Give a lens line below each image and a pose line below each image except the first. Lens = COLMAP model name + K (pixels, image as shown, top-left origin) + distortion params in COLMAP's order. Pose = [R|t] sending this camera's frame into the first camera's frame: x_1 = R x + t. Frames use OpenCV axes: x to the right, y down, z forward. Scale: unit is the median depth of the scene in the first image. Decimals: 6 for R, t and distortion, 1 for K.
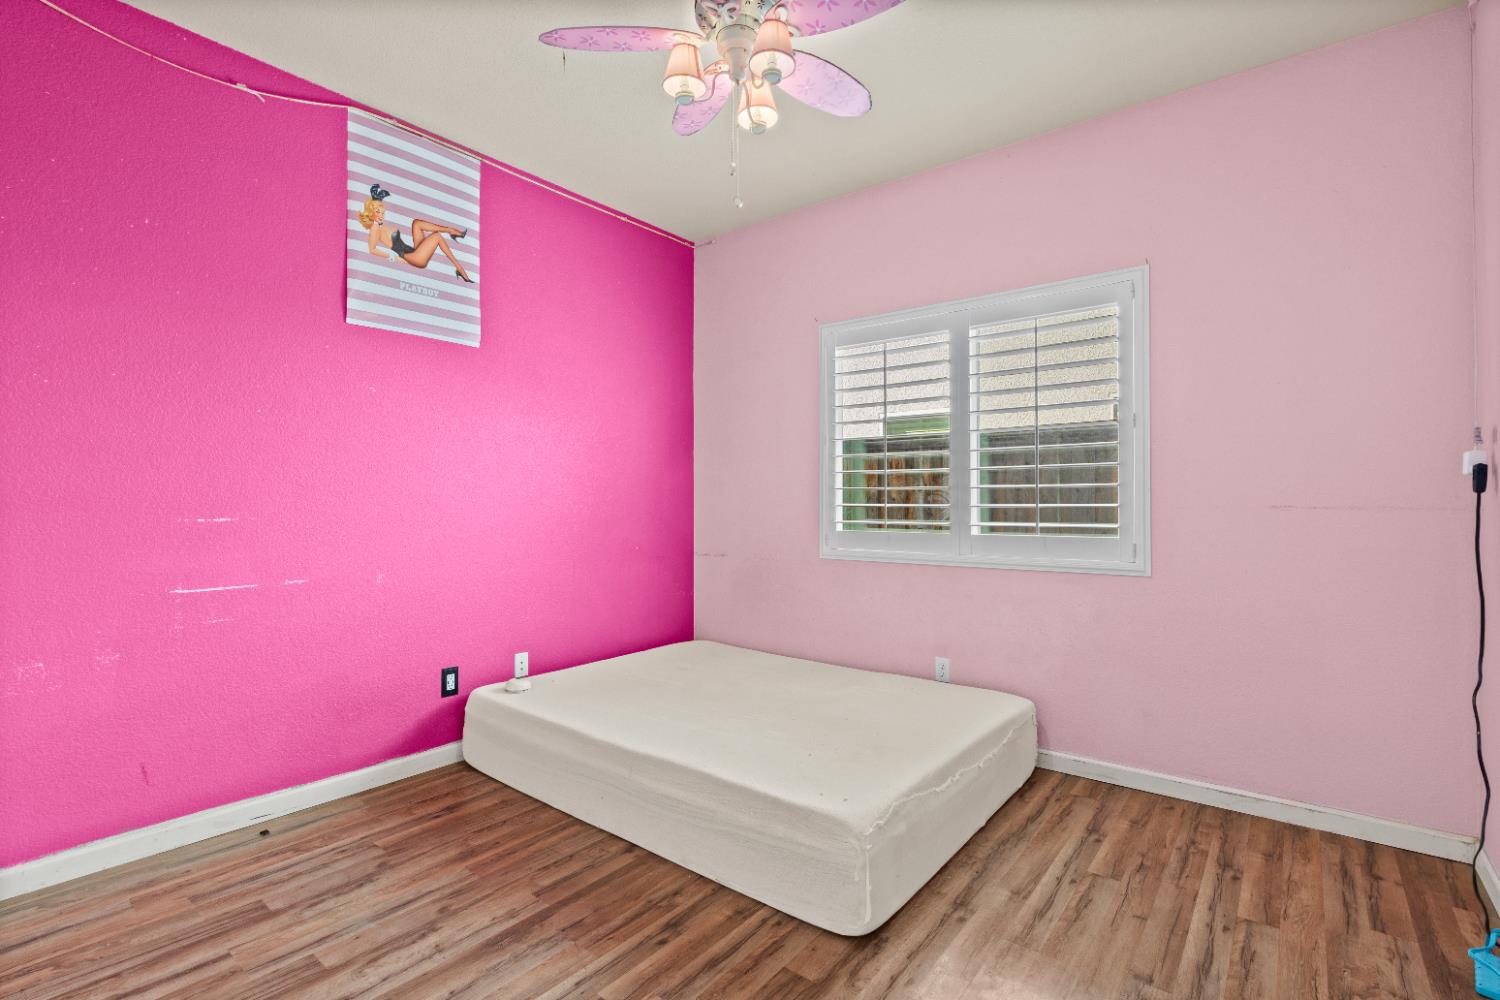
lens RADIAL K [[701.3, 0, 747.4], [0, 701.3, 497.2], [0, 0, 1]] dist [-0.002631, 0.000053]
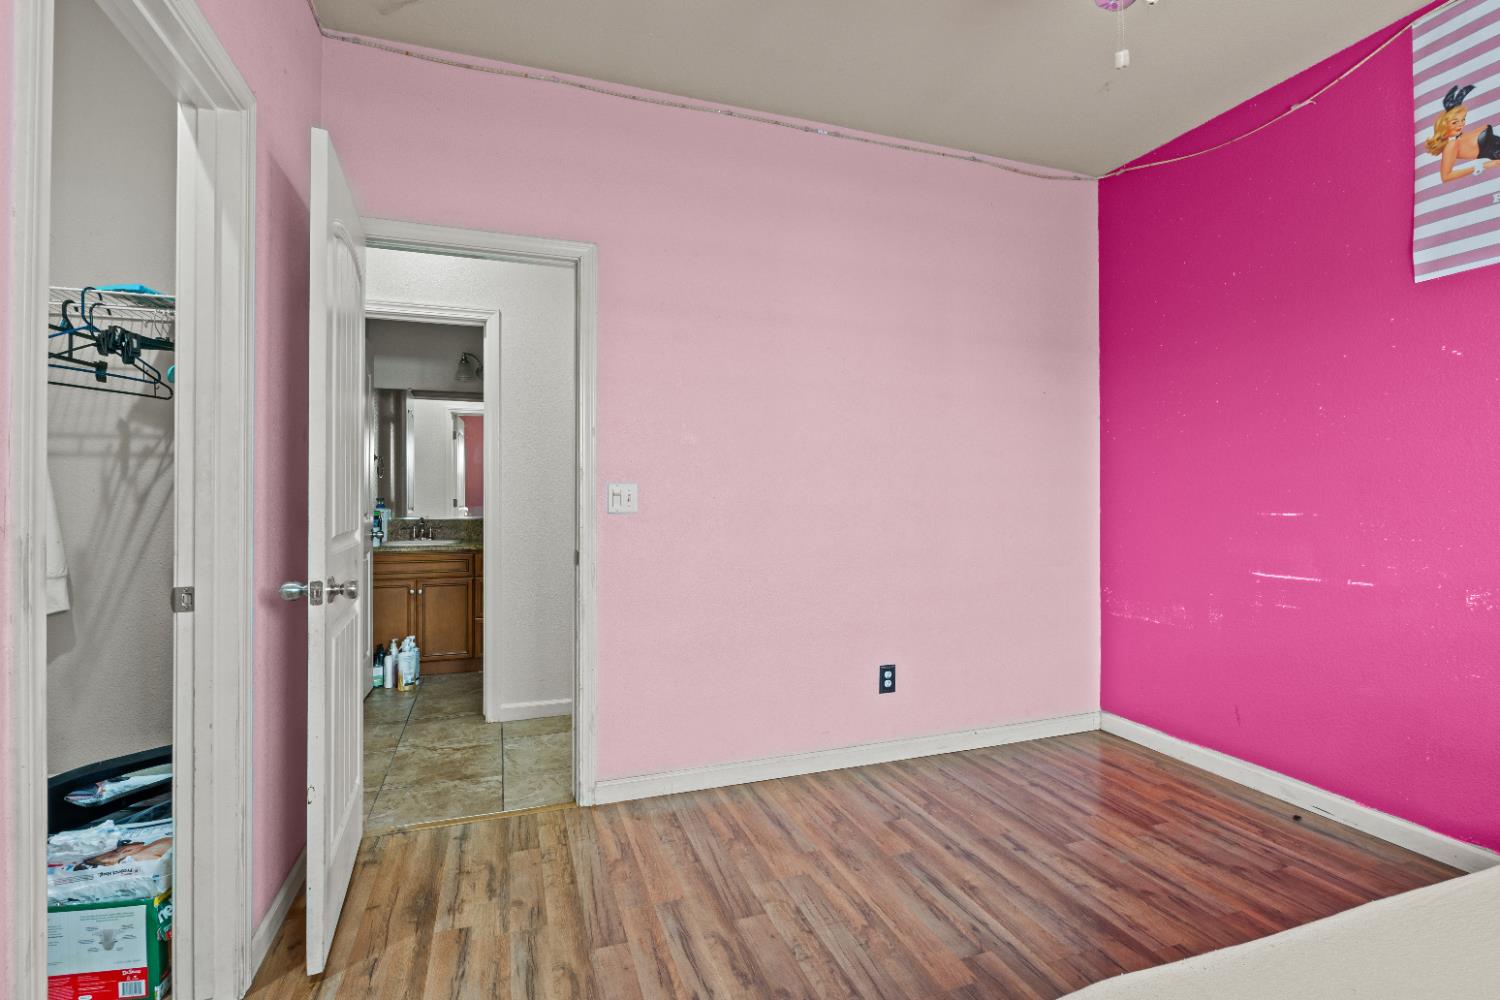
lens RADIAL K [[701.3, 0, 748.8], [0, 701.3, 495.8], [0, 0, 1]] dist [-0.002631, 0.000053]
pose [[-0.531132, -0.004192, -0.847279, 0.552408], [0.001487, 0.999982, -0.005879, 0.007578], [0.847288, -0.004383, -0.531116, 0.772065]]
